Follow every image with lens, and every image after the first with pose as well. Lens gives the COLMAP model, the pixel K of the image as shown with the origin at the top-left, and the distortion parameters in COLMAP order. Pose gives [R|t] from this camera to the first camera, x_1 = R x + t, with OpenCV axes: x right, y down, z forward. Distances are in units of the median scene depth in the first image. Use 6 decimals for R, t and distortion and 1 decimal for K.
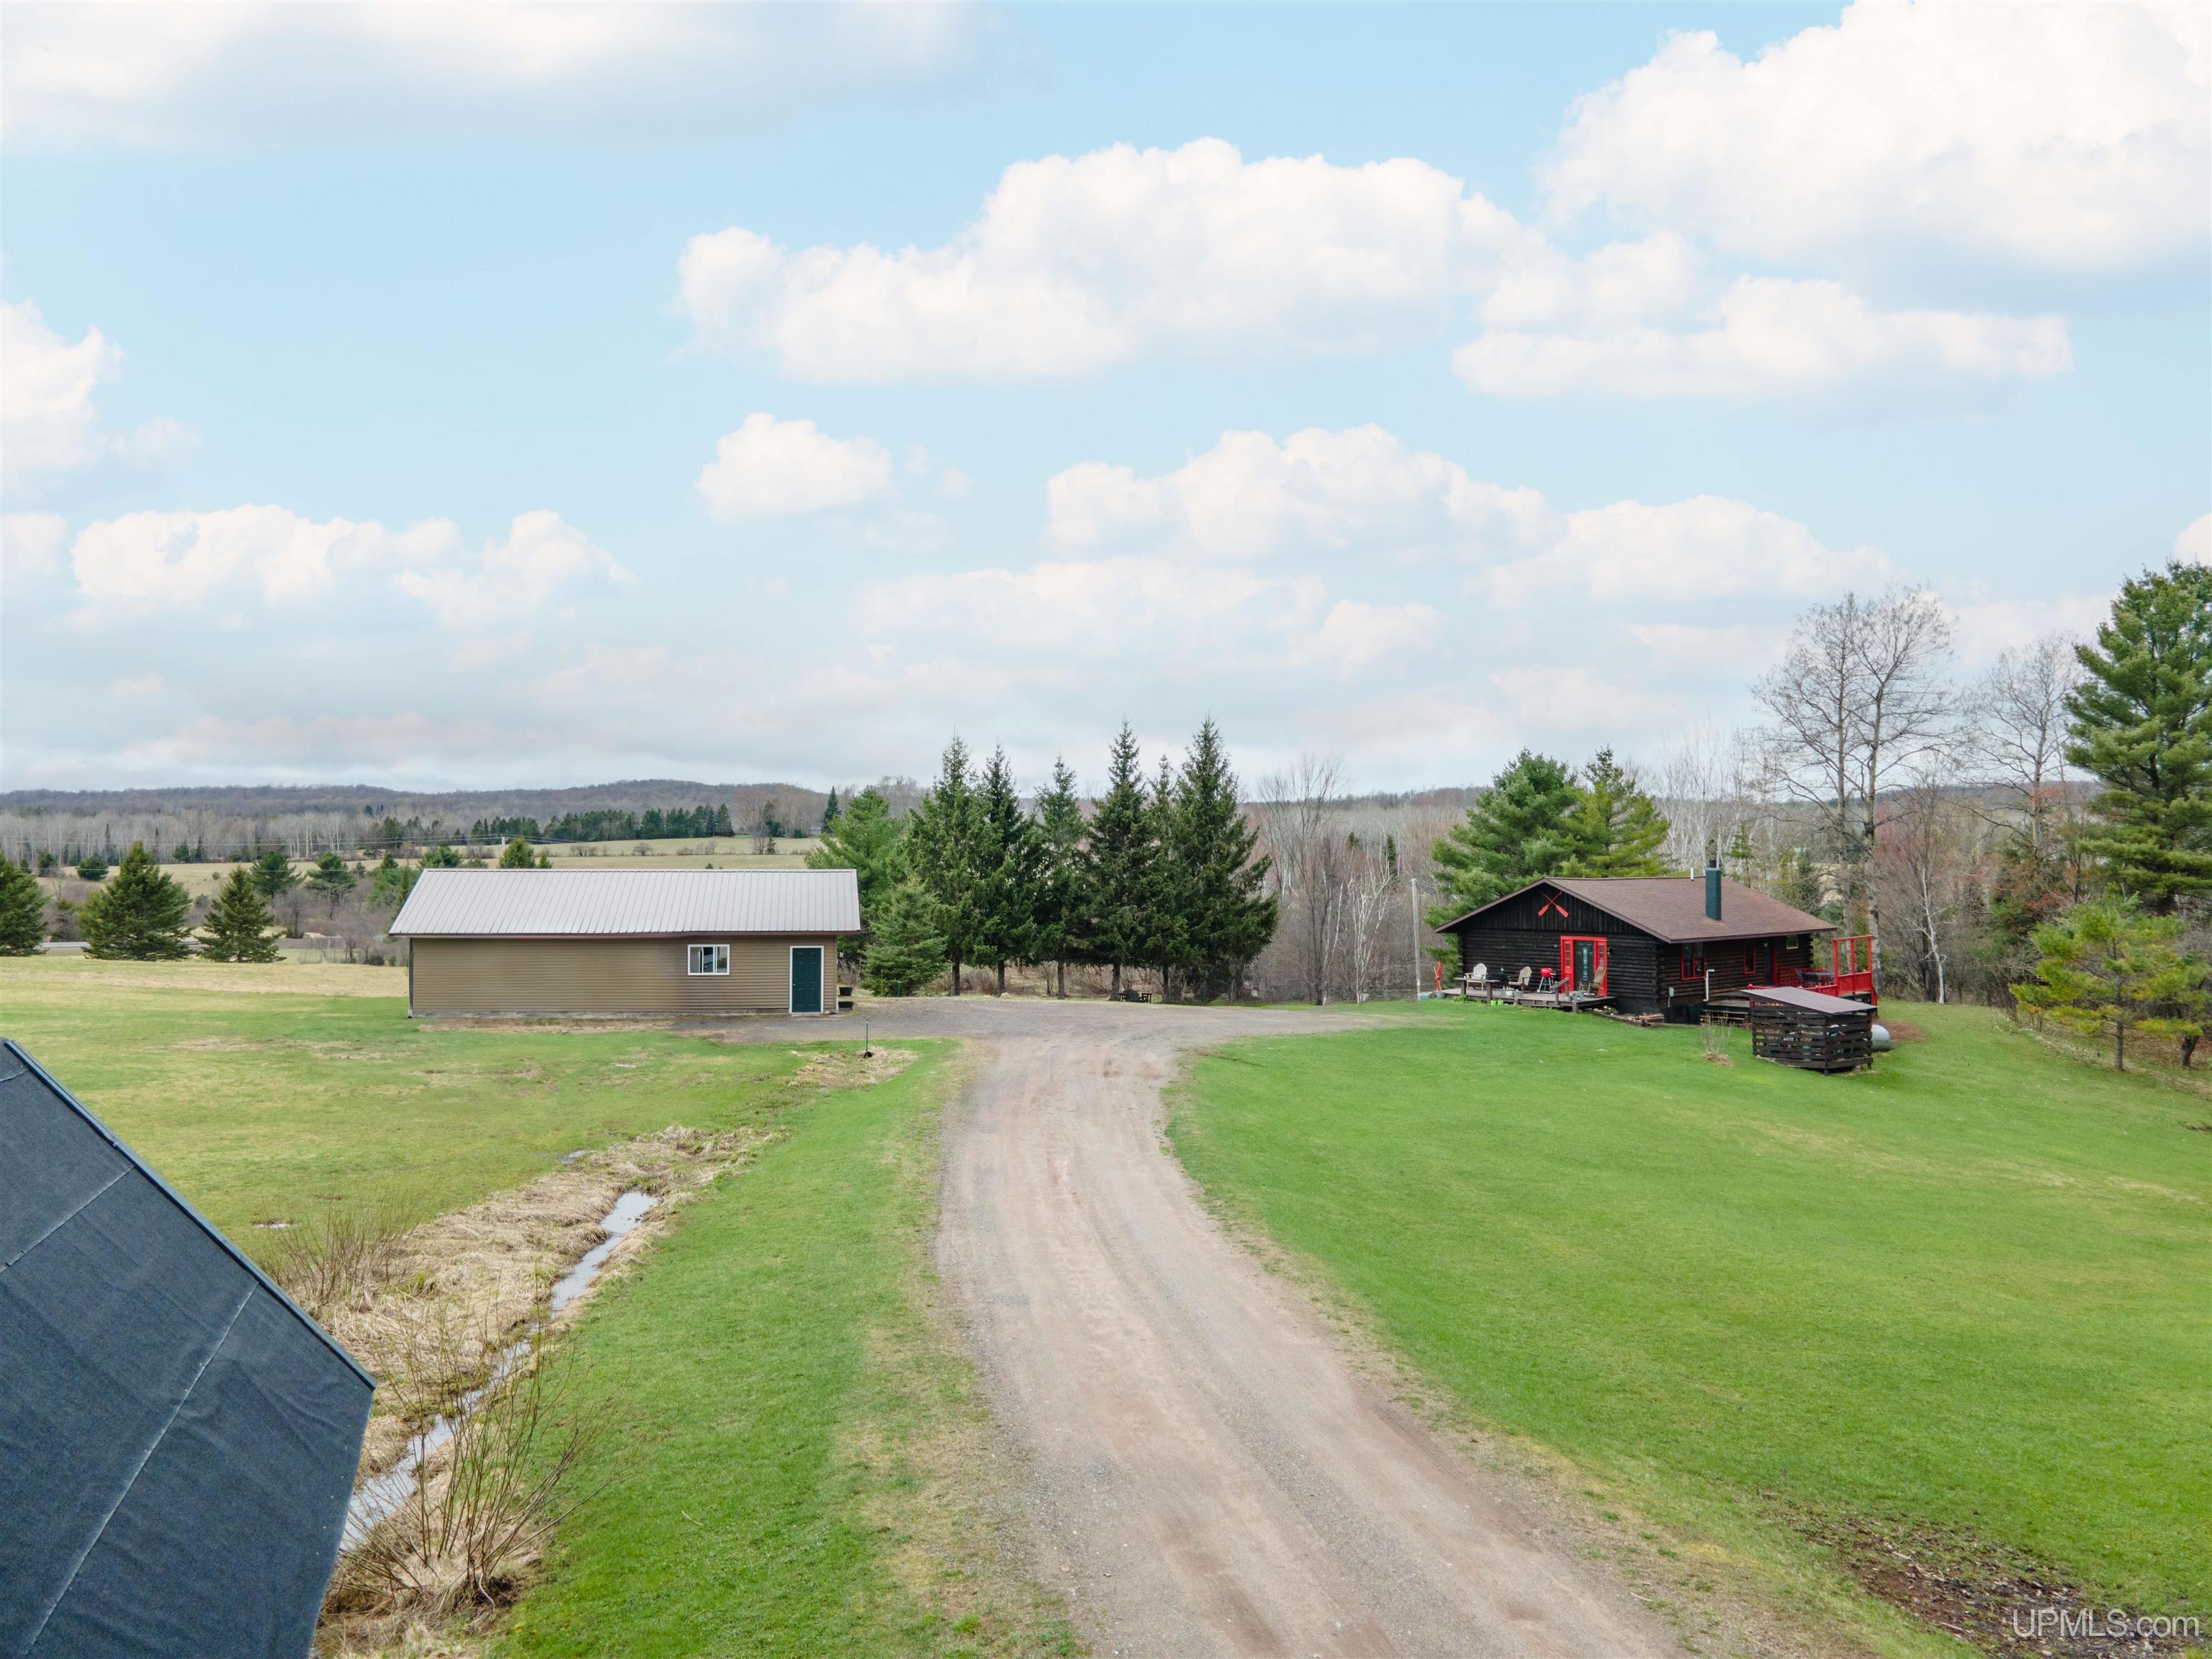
lens RADIAL K [[1623.1, 0, 1106.0], [0, 1623.1, 829.5], [0, 0, 1]] dist [0.046921, 0.001186]
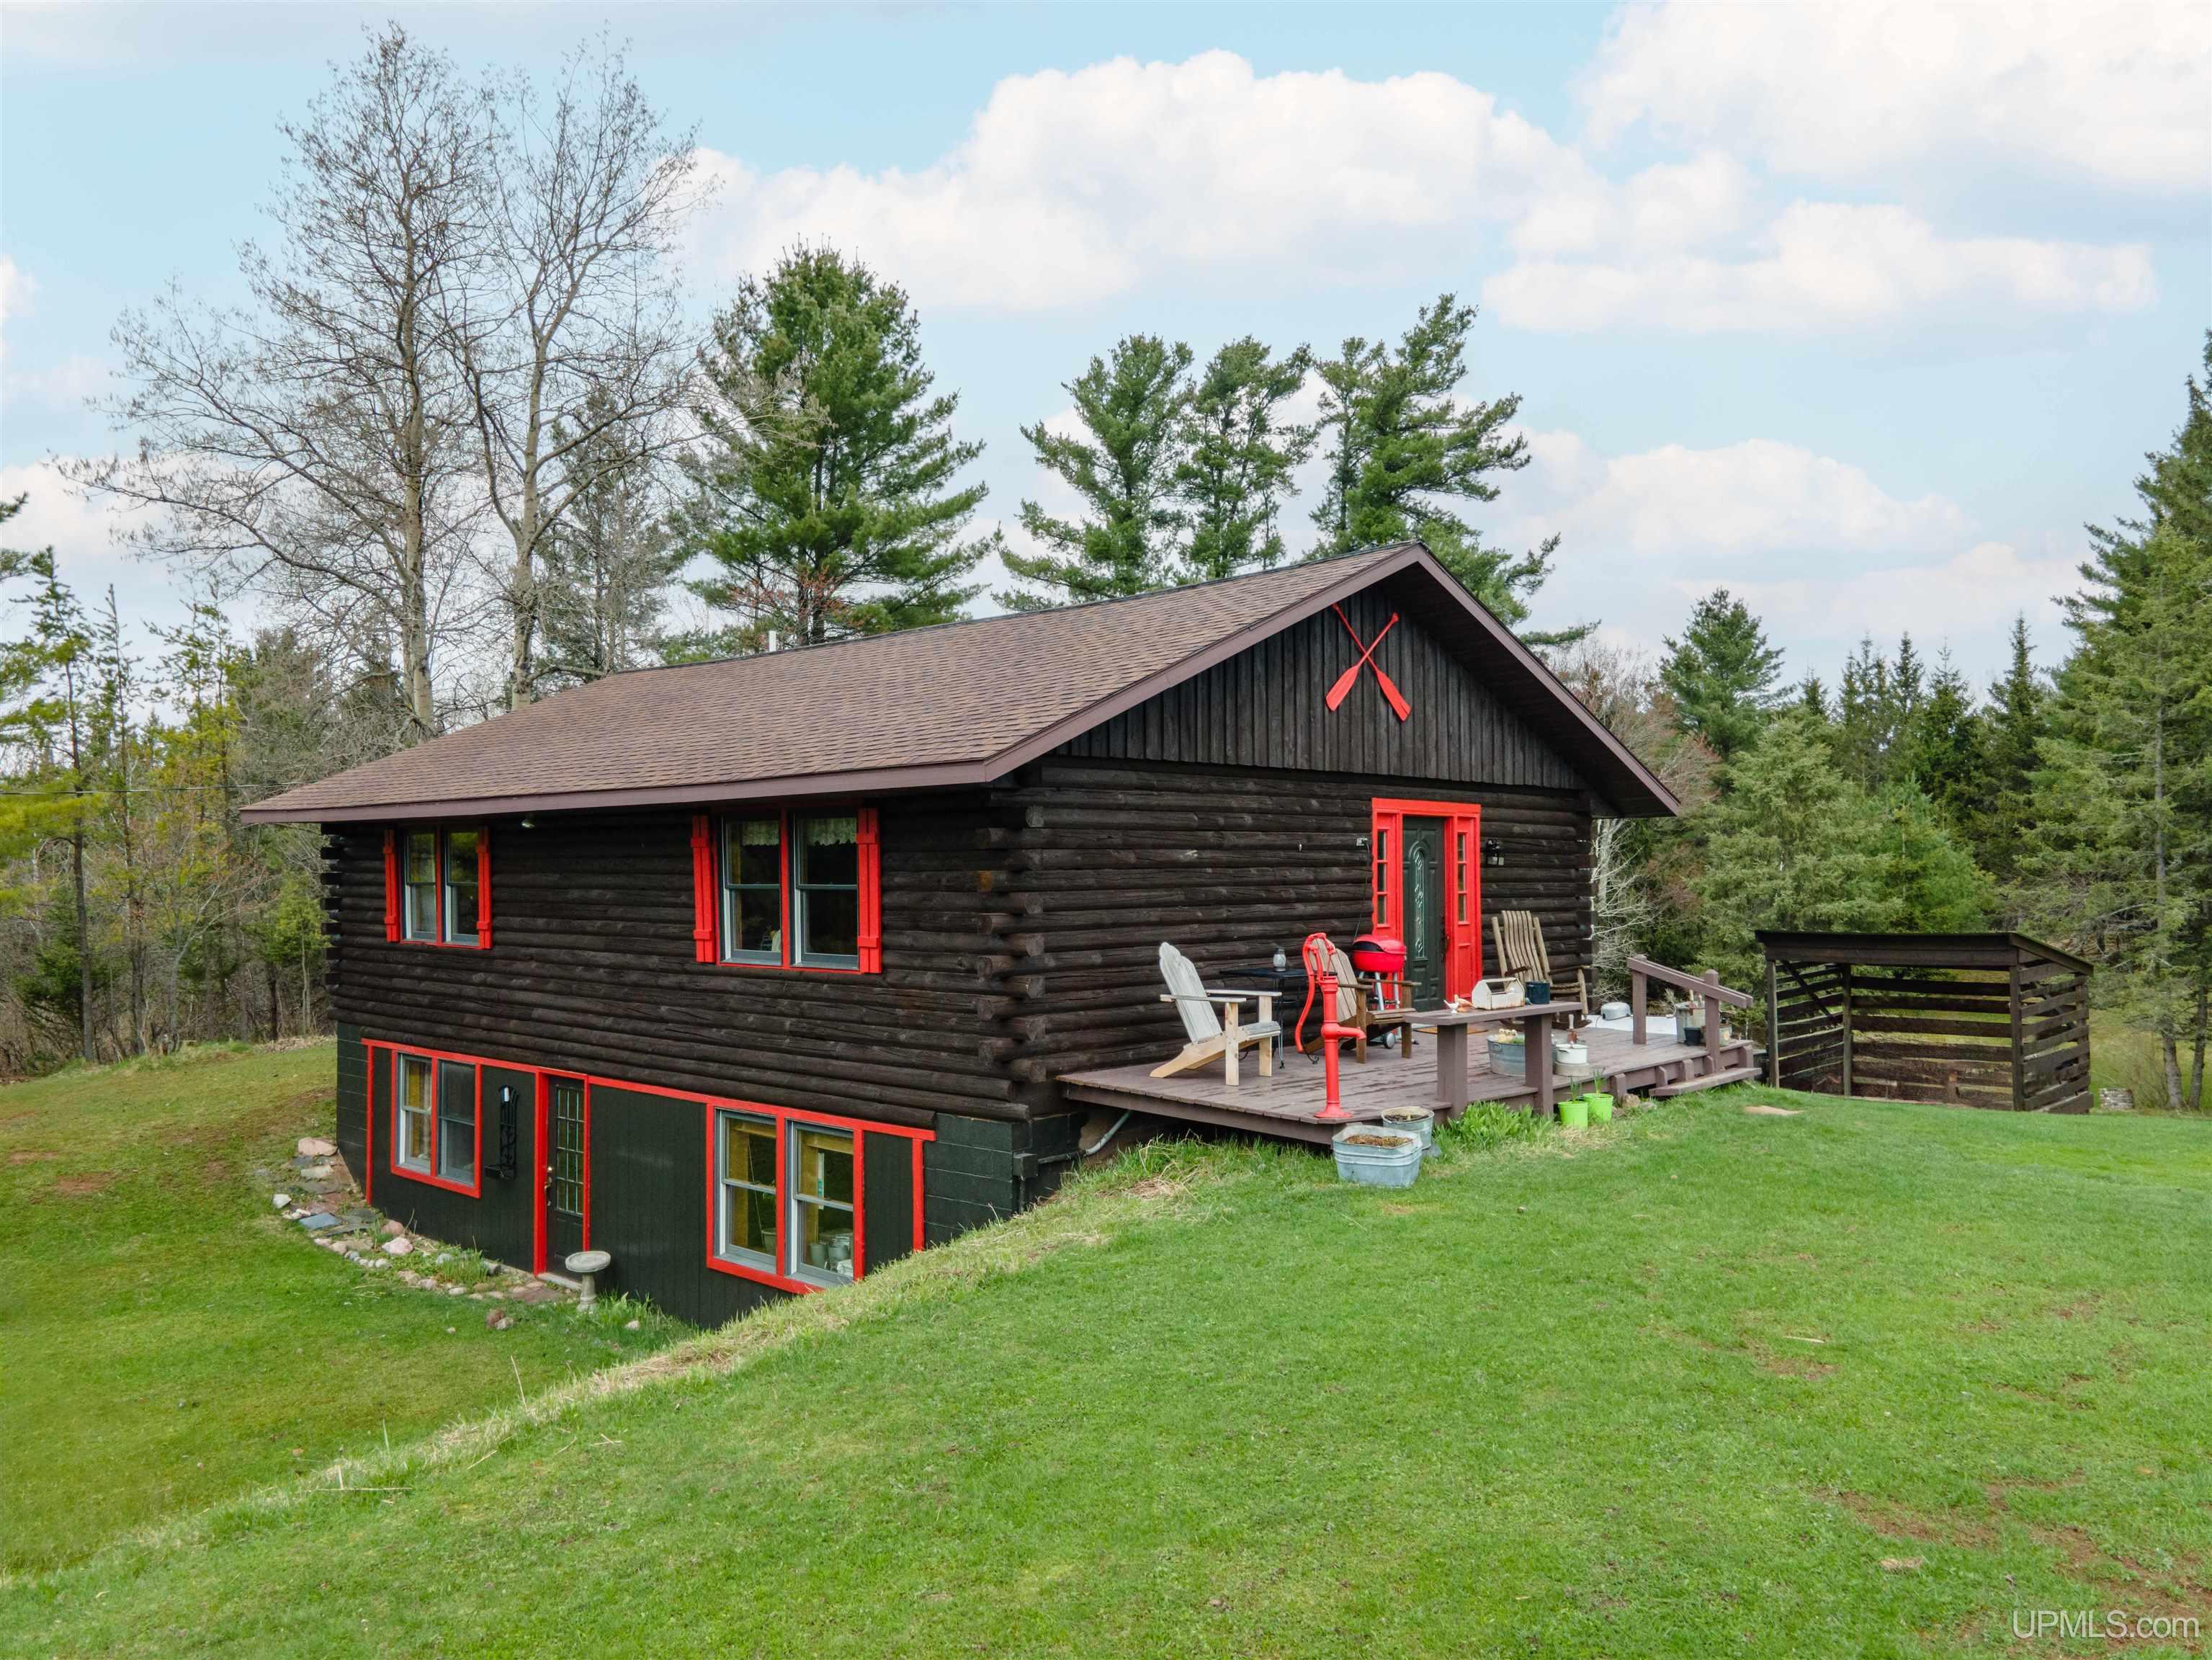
lens RADIAL K [[1623.4, 0, 1106.0], [0, 1623.4, 830.0], [0, 0, 1]] dist [0.046921, 0.001186]
pose [[-0.064873, 0.025920, 0.997557, 0.035980], [-0.016048, 0.999506, -0.027015, 0.062885], [-0.997764, -0.017761, -0.064425, 0.861053]]
